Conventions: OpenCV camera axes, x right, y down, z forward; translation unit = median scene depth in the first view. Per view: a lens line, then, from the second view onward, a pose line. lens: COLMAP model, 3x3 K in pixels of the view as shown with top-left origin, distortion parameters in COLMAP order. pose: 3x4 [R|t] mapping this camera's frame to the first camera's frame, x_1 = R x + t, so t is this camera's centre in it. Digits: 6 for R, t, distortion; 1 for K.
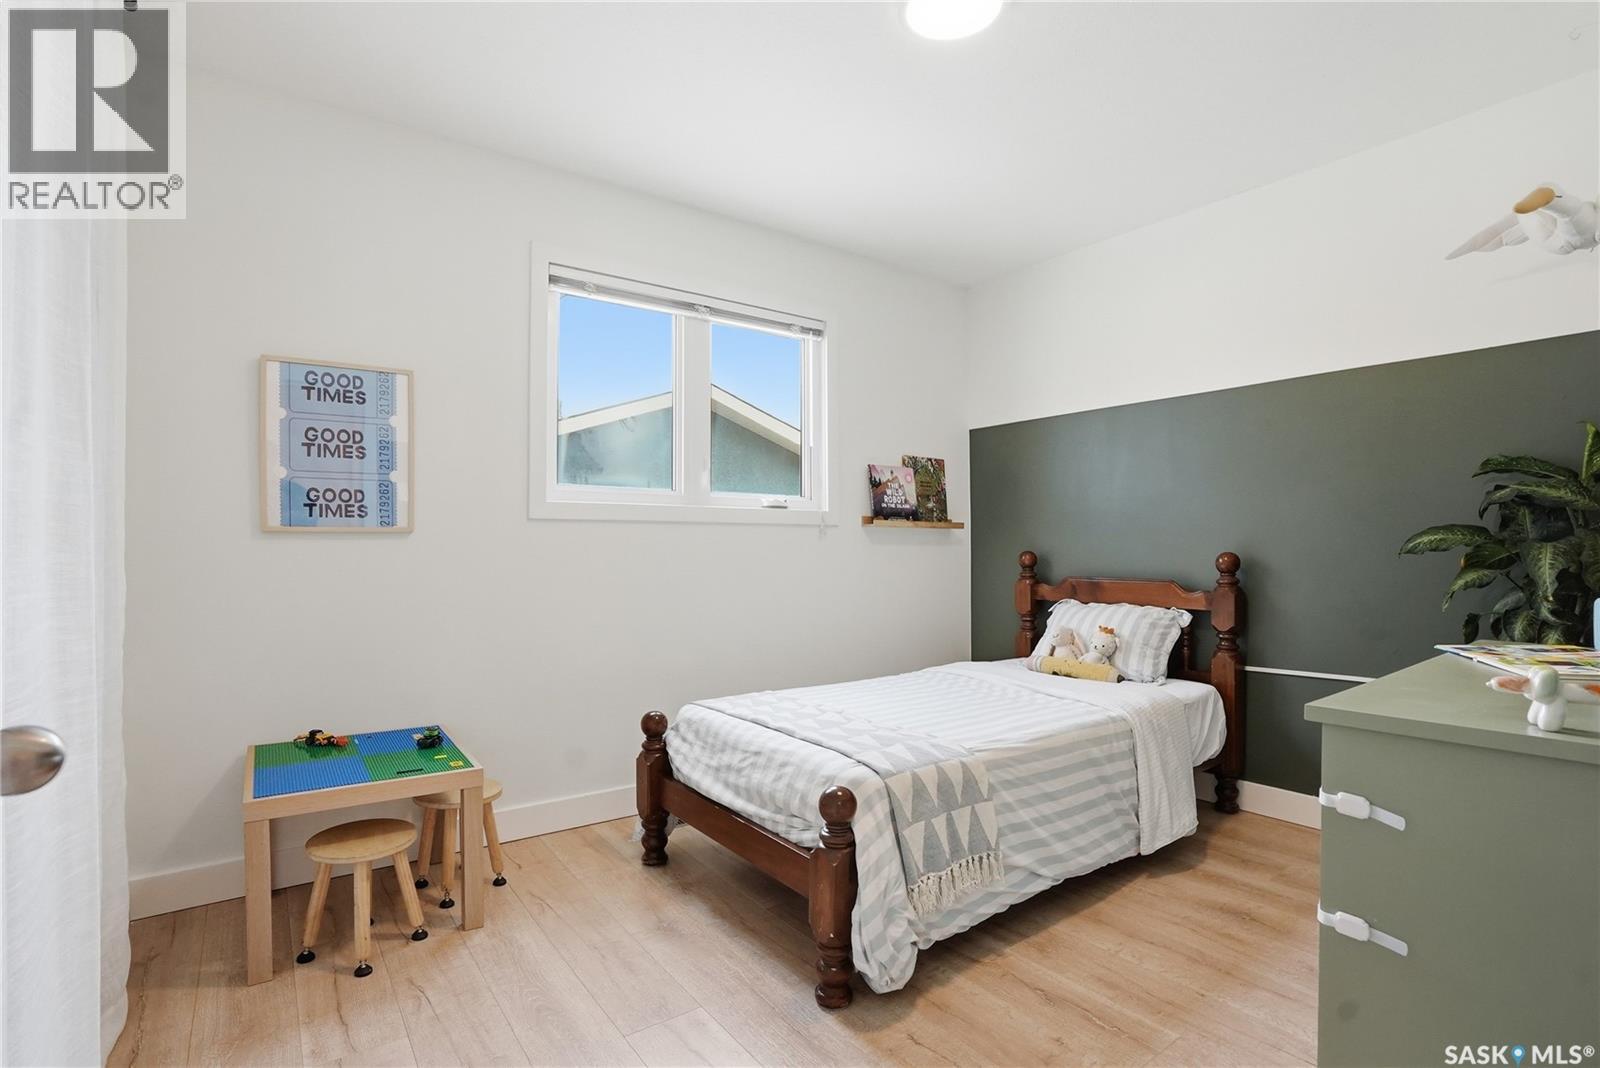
lens RADIAL K [[768.6, 0, 800.9], [0, 768.6, 555.6], [0, 0, 1]] dist [0.000001, 0.000003]
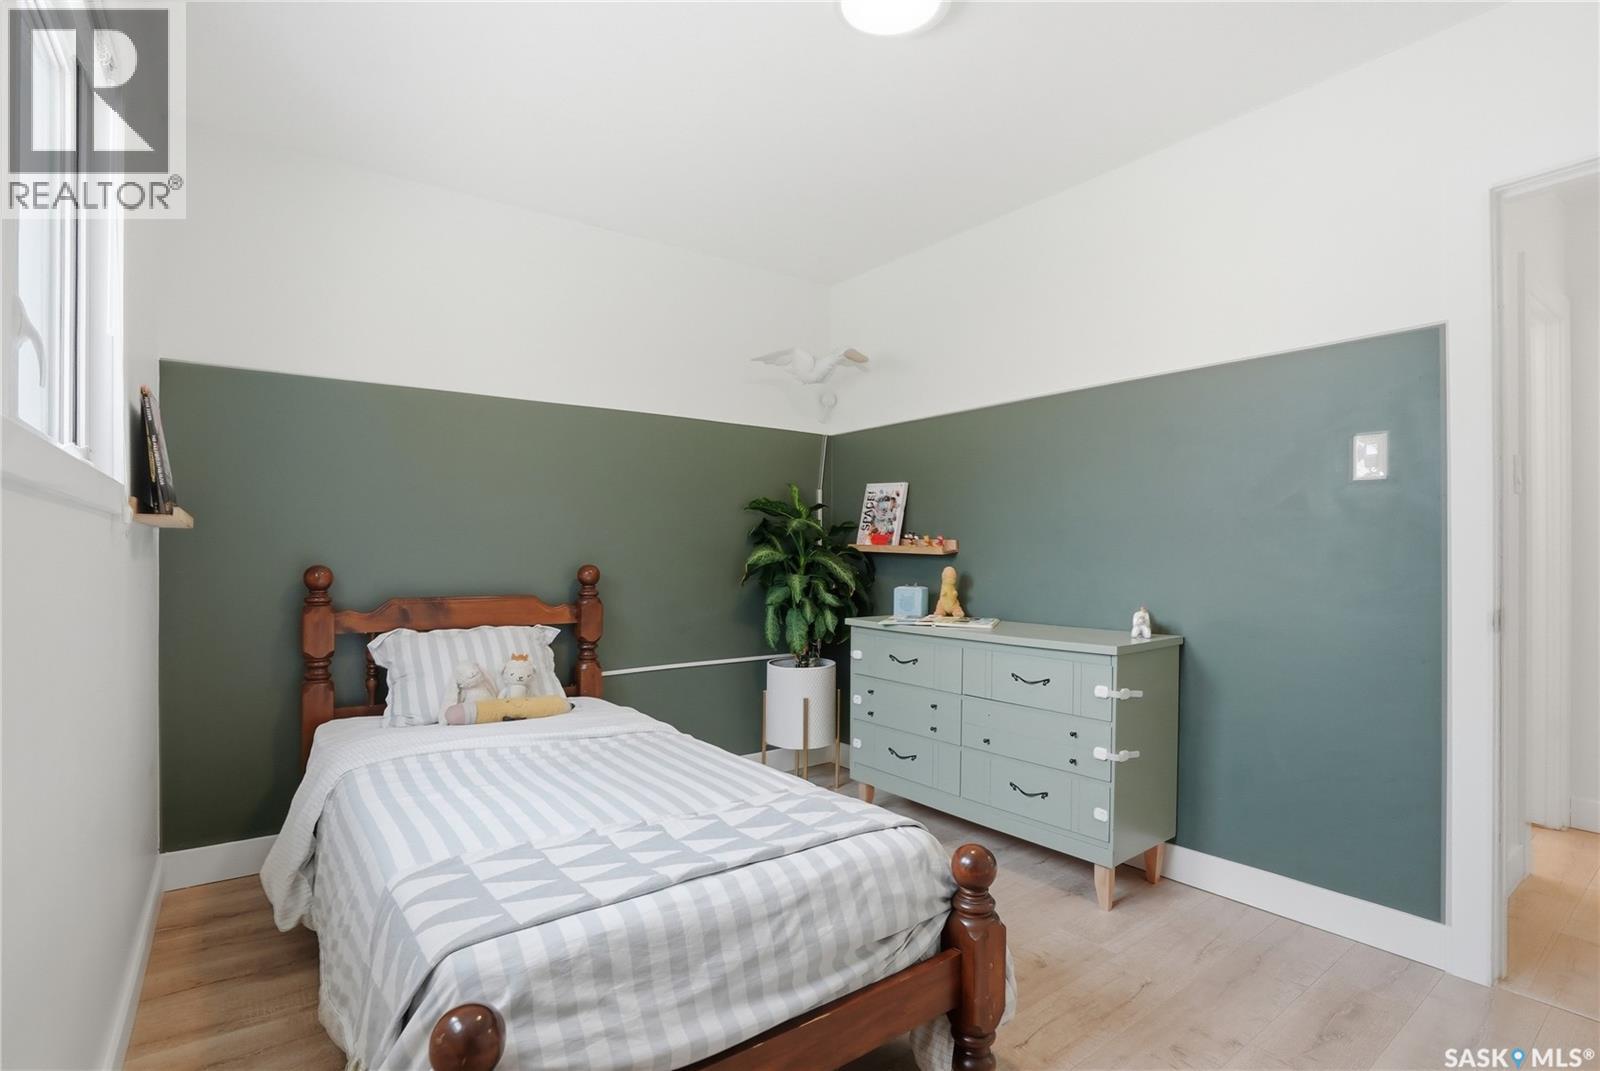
lens RADIAL K [[774.5, 0, 801.5], [0, 774.5, 559.5], [0, 0, 1]] dist [-0.042384, 0.000038]
pose [[-0.016171, -0.000394, 0.999869, -0.624981], [0.008459, 0.999964, 0.000530, -0.011829], [-0.999833, 0.008467, -0.016167, 0.948563]]
